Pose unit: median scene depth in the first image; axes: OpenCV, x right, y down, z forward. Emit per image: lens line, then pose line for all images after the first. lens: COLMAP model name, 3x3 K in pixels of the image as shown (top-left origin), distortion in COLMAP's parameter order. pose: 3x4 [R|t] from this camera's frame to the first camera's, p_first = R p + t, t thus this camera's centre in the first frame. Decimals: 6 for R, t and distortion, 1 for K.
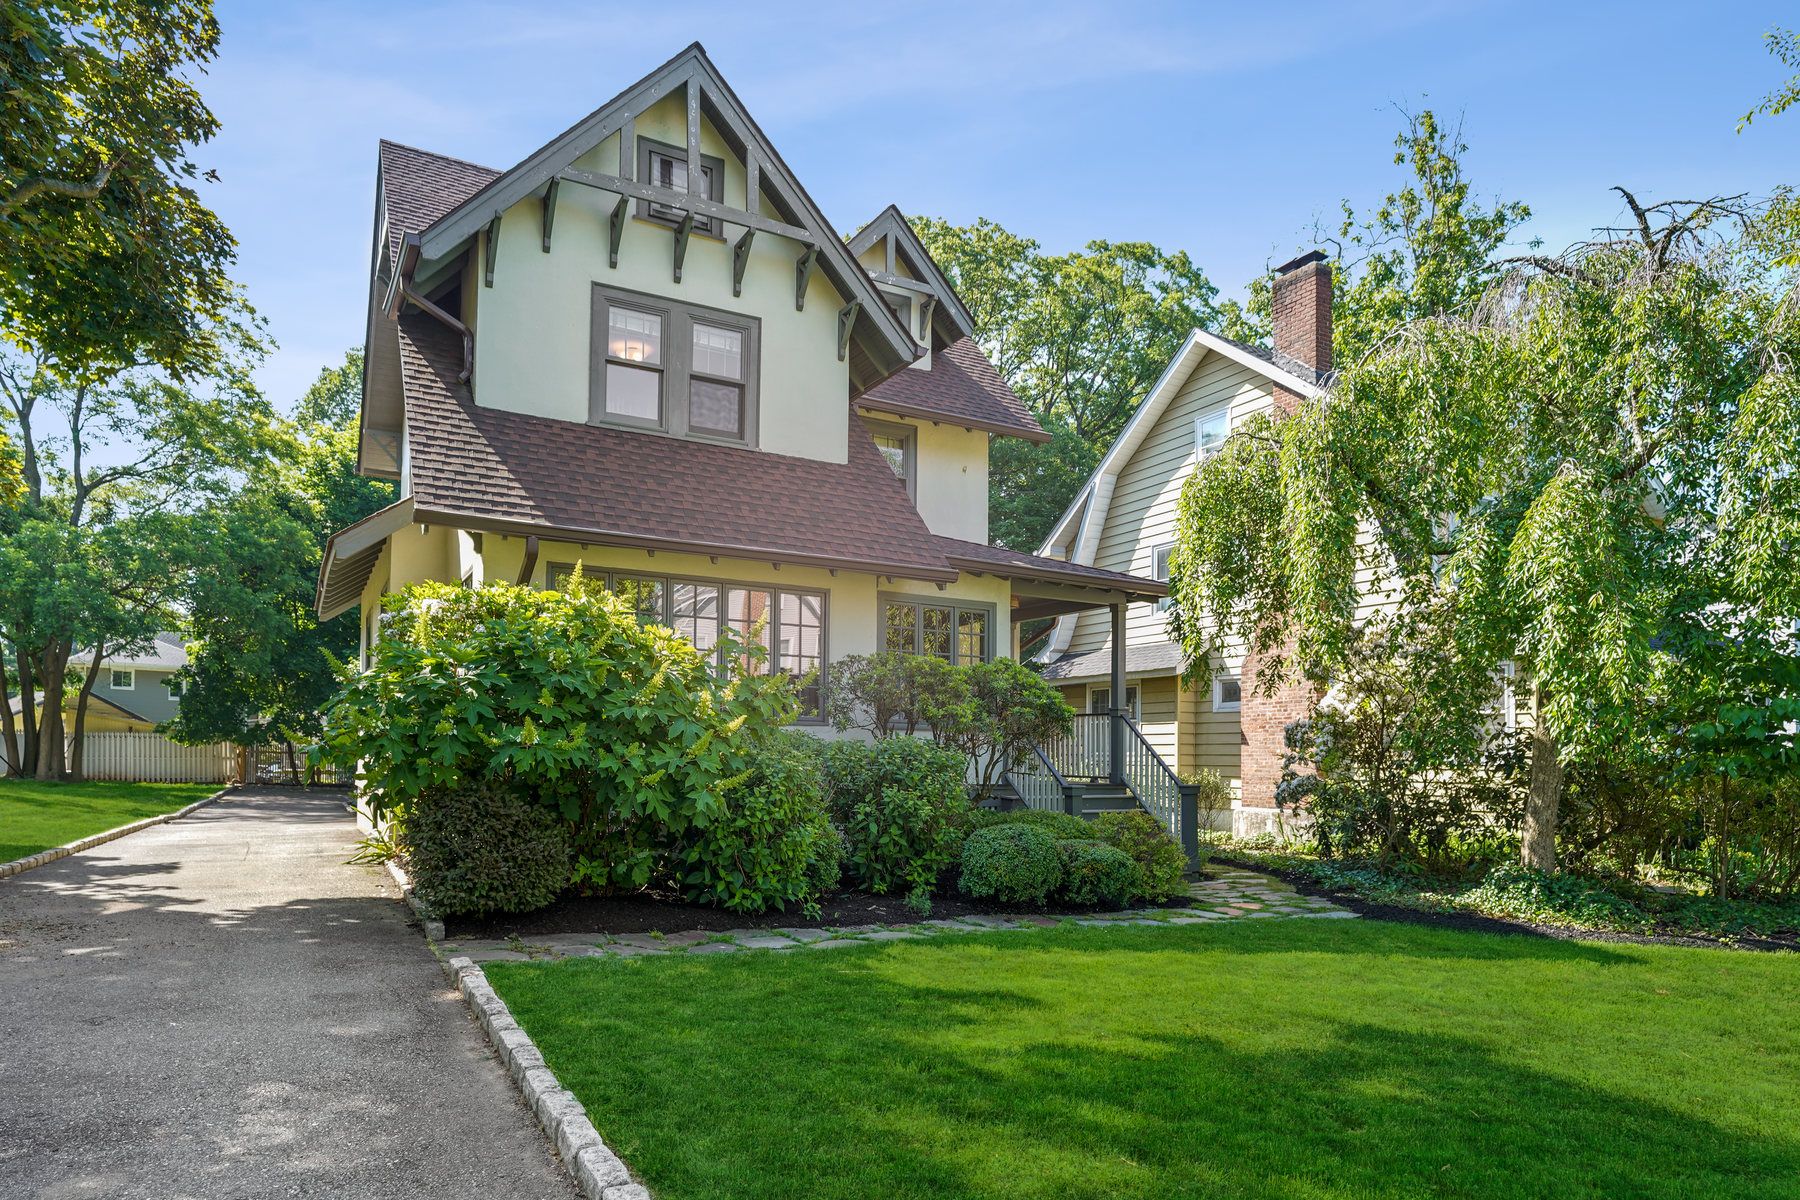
lens RADIAL K [[1029.7, 0, 900.0], [0, 1029.7, 600.0], [0, 0, 1]] dist [-0.001368, 0.000039]
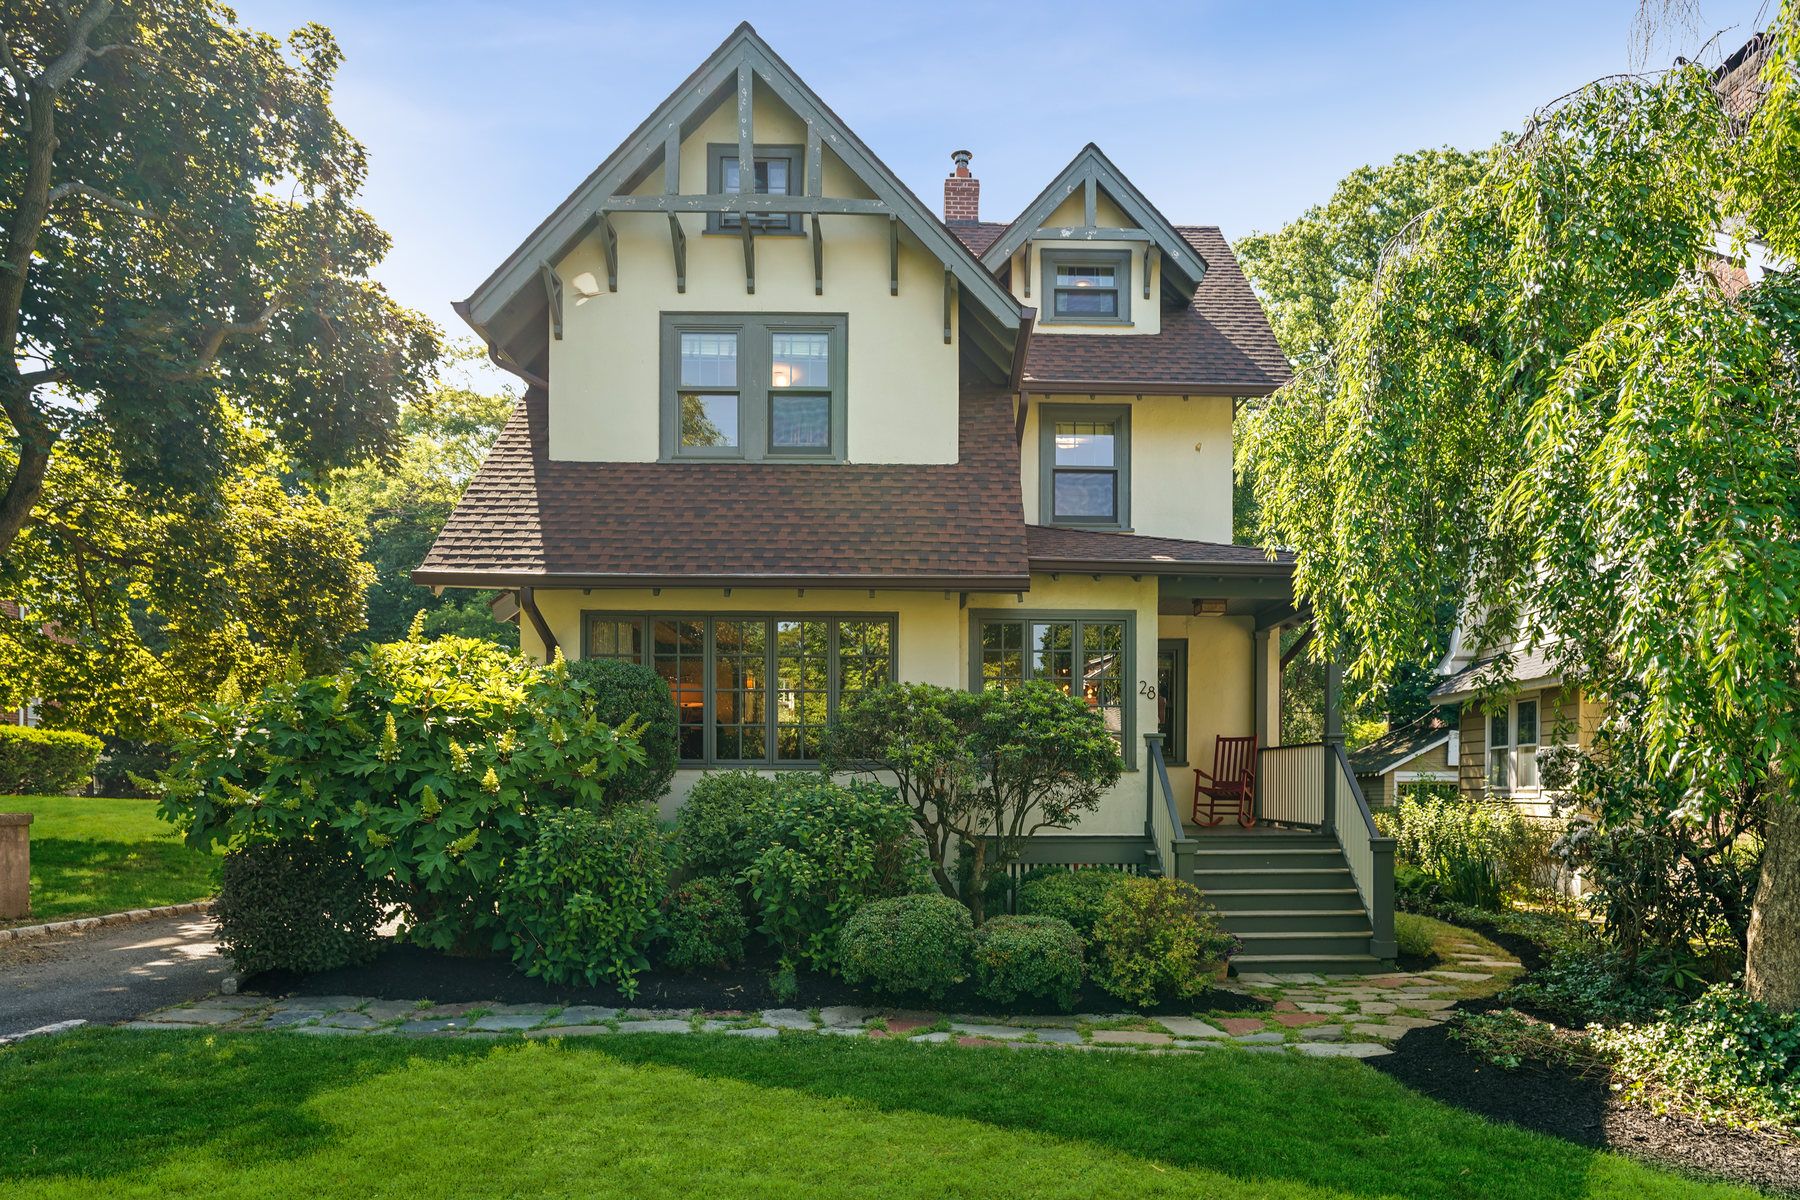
lens RADIAL K [[1056.8, 0, 900.1], [0, 1056.8, 663.1], [0, 0, 1]] dist [0.002187, 0.001536]
pose [[0.891697, -0.064155, -0.448064, 0.303464], [0.078697, 0.996802, 0.013891, 0.017876], [0.445740, -0.047647, 0.893894, 0.199669]]
